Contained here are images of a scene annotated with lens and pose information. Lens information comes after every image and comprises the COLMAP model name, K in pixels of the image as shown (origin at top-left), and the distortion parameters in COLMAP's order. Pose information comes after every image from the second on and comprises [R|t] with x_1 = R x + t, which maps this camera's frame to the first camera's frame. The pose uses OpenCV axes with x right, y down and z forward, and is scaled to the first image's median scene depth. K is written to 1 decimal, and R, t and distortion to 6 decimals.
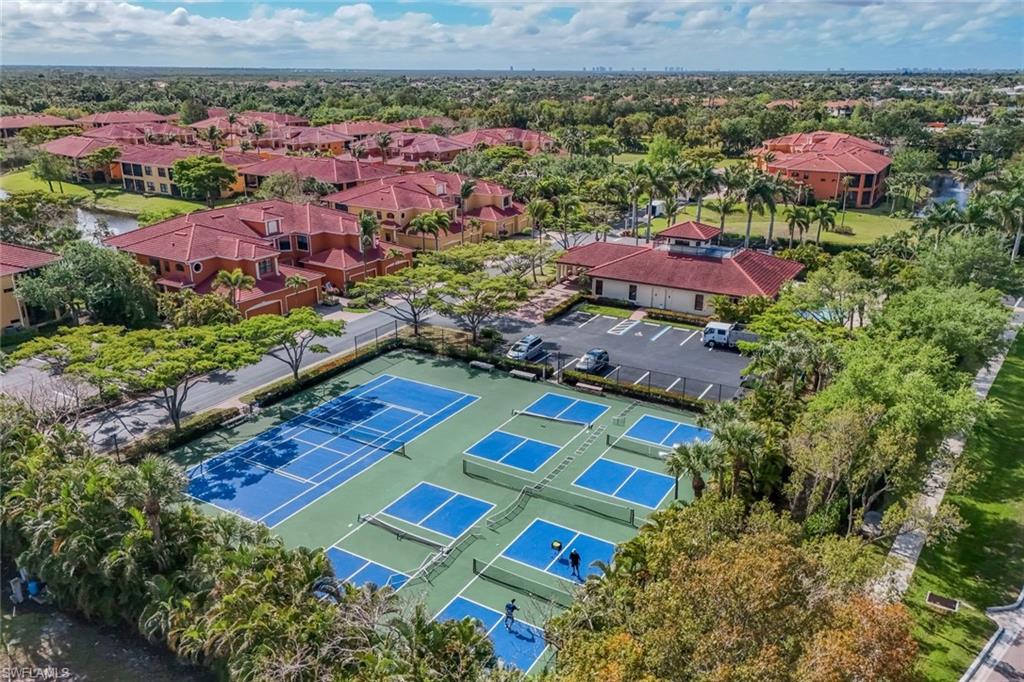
lens RADIAL K [[760.0, 0, 511.7], [0, 760.0, 365.0], [0, 0, 1]] dist [0.080666, -0.089930]
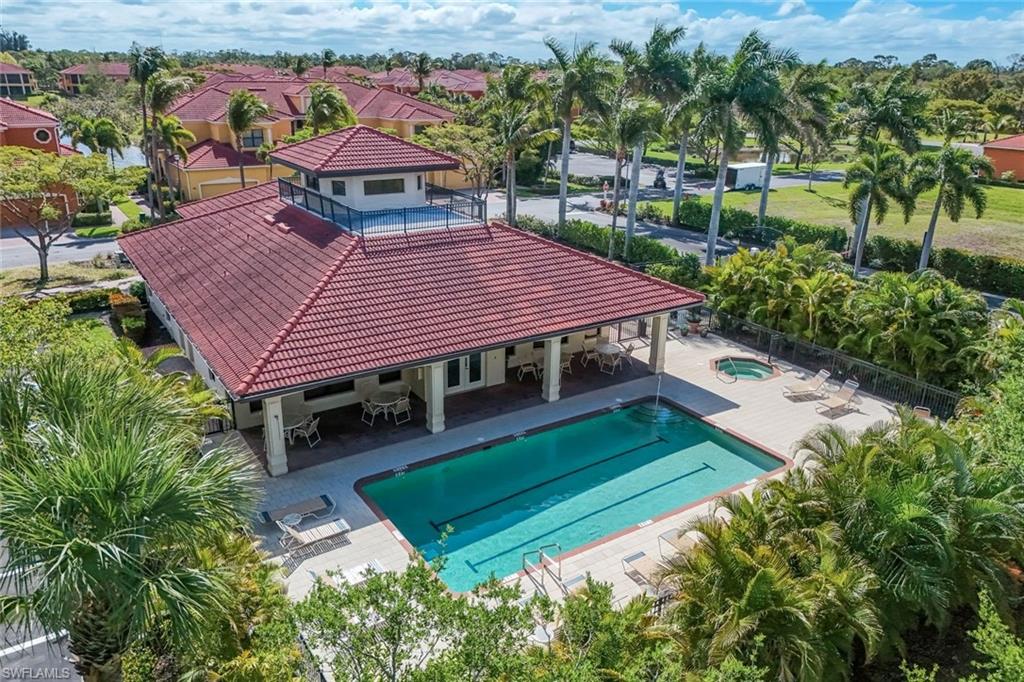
lens RADIAL K [[760.0, 0, 511.7], [0, 760.0, 365.0], [0, 0, 1]] dist [0.080666, -0.089930]
pose [[0.897243, 0.171811, -0.406737, 0.553627], [-0.169439, 0.984639, 0.042151, -0.129215], [0.407732, 0.031097, 0.912572, 0.852612]]
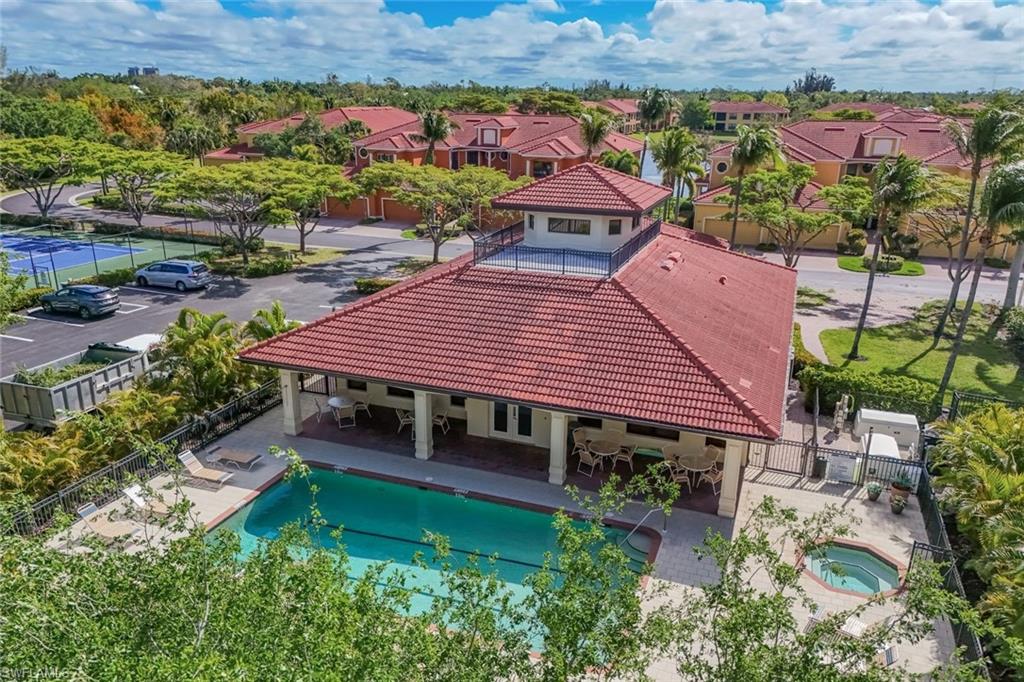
lens RADIAL K [[761.5, 0, 511.8], [0, 761.5, 378.5], [0, 0, 1]] dist [0.065386, -0.059410]
pose [[0.183305, 0.346398, -0.920004, 0.703139], [-0.365925, 0.892653, 0.263191, -0.217803], [0.912413, 0.288408, 0.290383, 1.074273]]
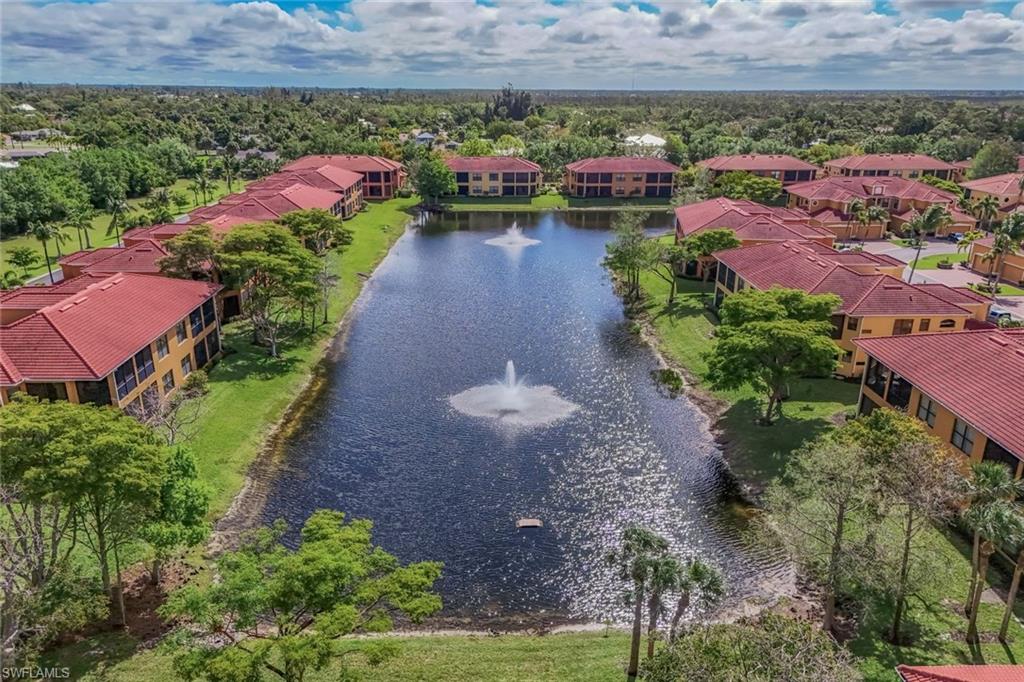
lens RADIAL K [[761.5, 0, 511.8], [0, 761.5, 378.5], [0, 0, 1]] dist [0.065386, -0.059410]
pose [[0.542809, 0.299990, -0.784452, -0.252315], [-0.307106, 0.940244, 0.147062, -0.476724], [0.781693, 0.161084, 0.602501, 1.215337]]
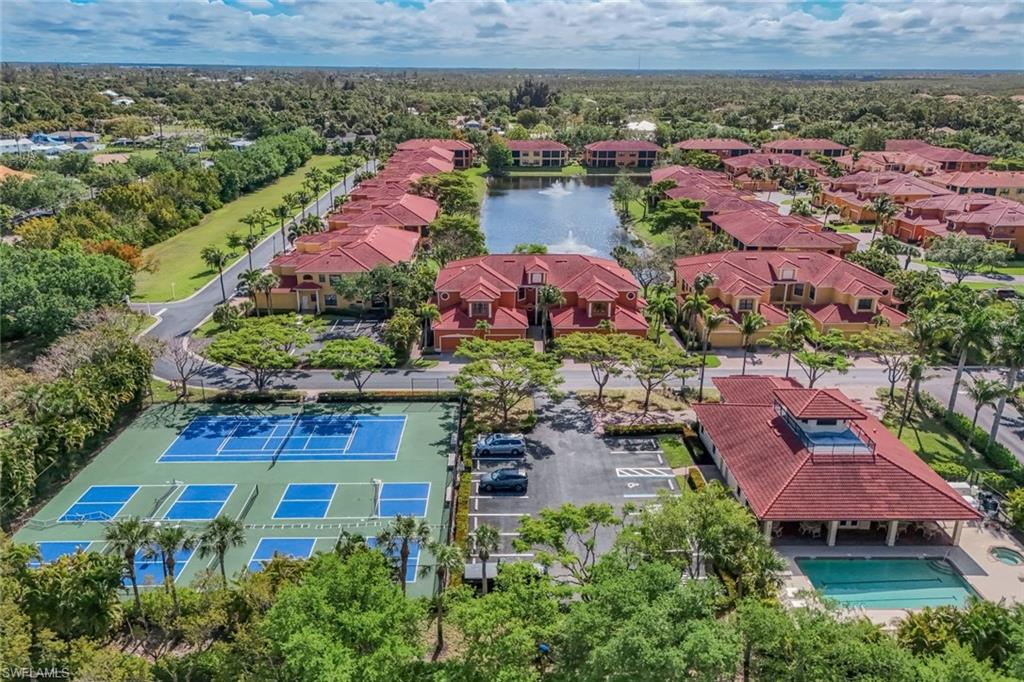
lens RADIAL K [[772.1, 0, 512.0], [0, 772.1, 341.0], [0, 0, 1]] dist [0.081598, -0.075692]
pose [[0.537178, 0.284311, -0.794108, 0.810352], [-0.309462, 0.942256, 0.128015, -0.287581], [0.784649, 0.176979, 0.594142, 0.346666]]
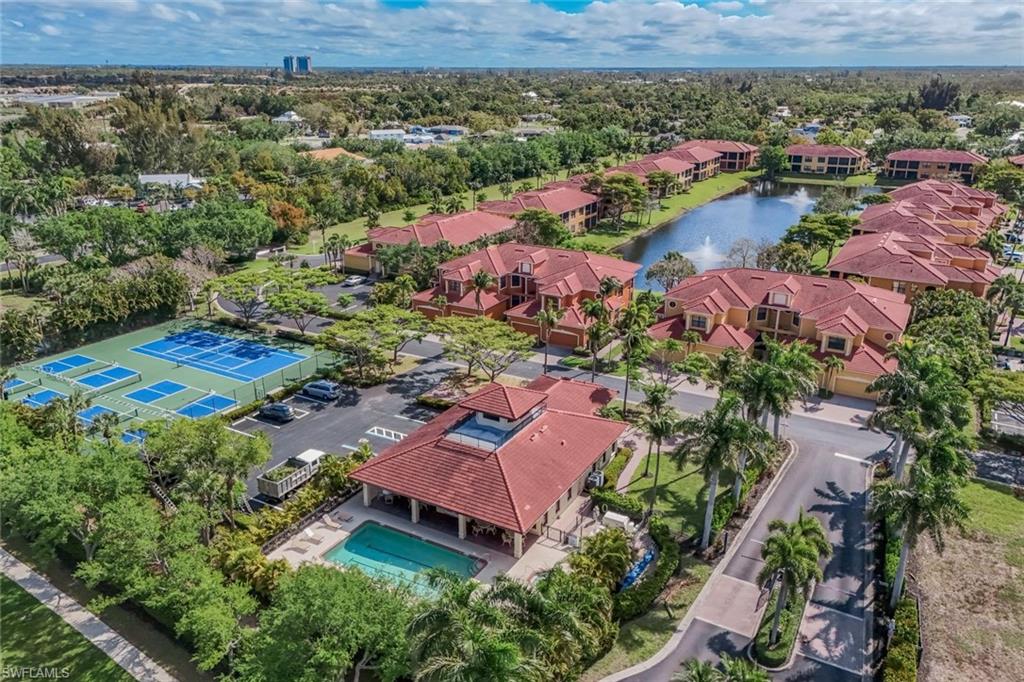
lens RADIAL K [[772.1, 0, 512.0], [0, 772.1, 341.0], [0, 0, 1]] dist [0.081598, -0.075692]
pose [[0.020447, 0.334053, -0.942332, 1.148334], [-0.361731, 0.881148, 0.304515, -0.565089], [0.932058, 0.334645, 0.138854, 1.060287]]
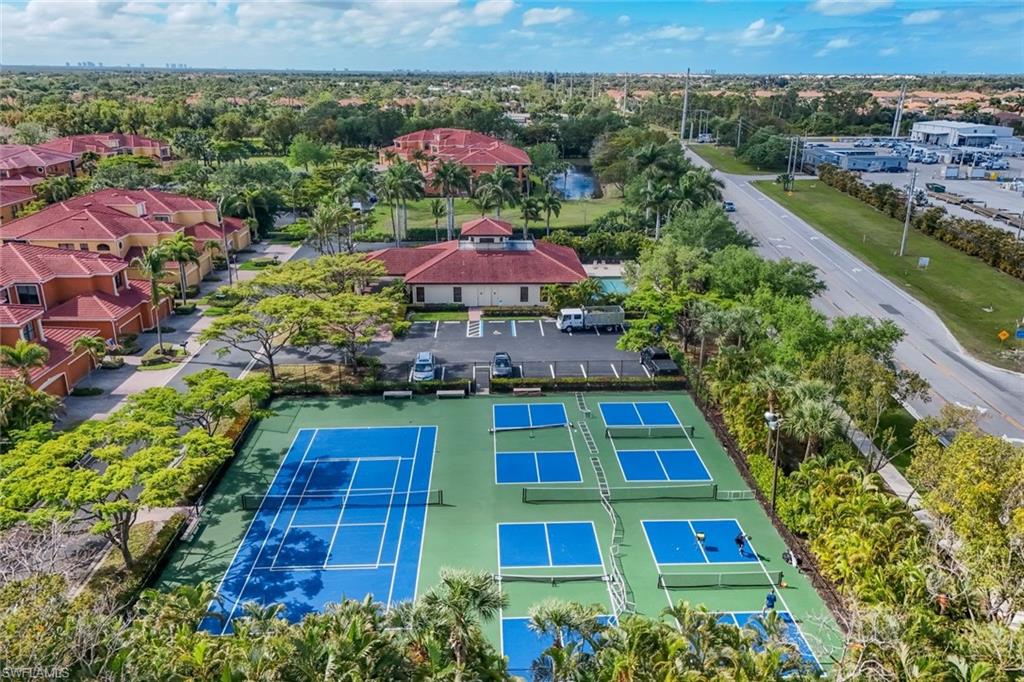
lens RADIAL K [[772.1, 0, 512.0], [0, 772.1, 341.0], [0, 0, 1]] dist [0.081598, -0.075692]
pose [[0.835579, -0.179609, 0.519180, -0.370859], [0.195290, 0.980430, 0.024874, -0.054811], [-0.513487, 0.080606, 0.854303, 0.124701]]
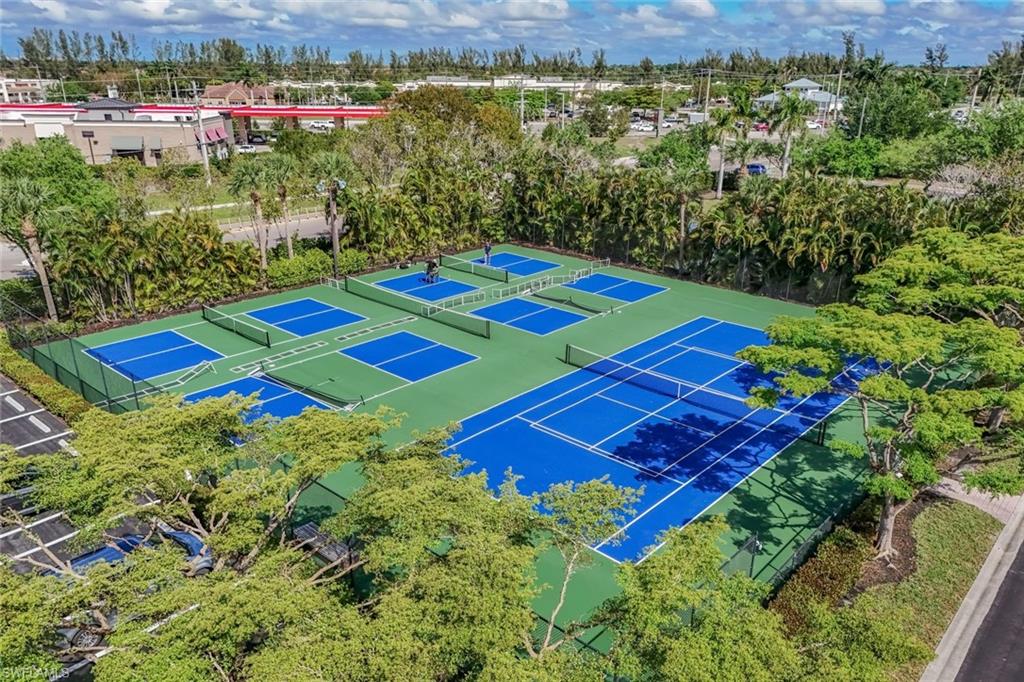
lens RADIAL K [[772.1, 0, 512.0], [0, 772.1, 341.0], [0, 0, 1]] dist [0.081598, -0.075692]
pose [[-0.981583, -0.066472, 0.179099, -0.156655], [0.064365, 0.767620, 0.637664, -0.242911], [-0.179867, 0.637448, -0.749205, 1.097370]]
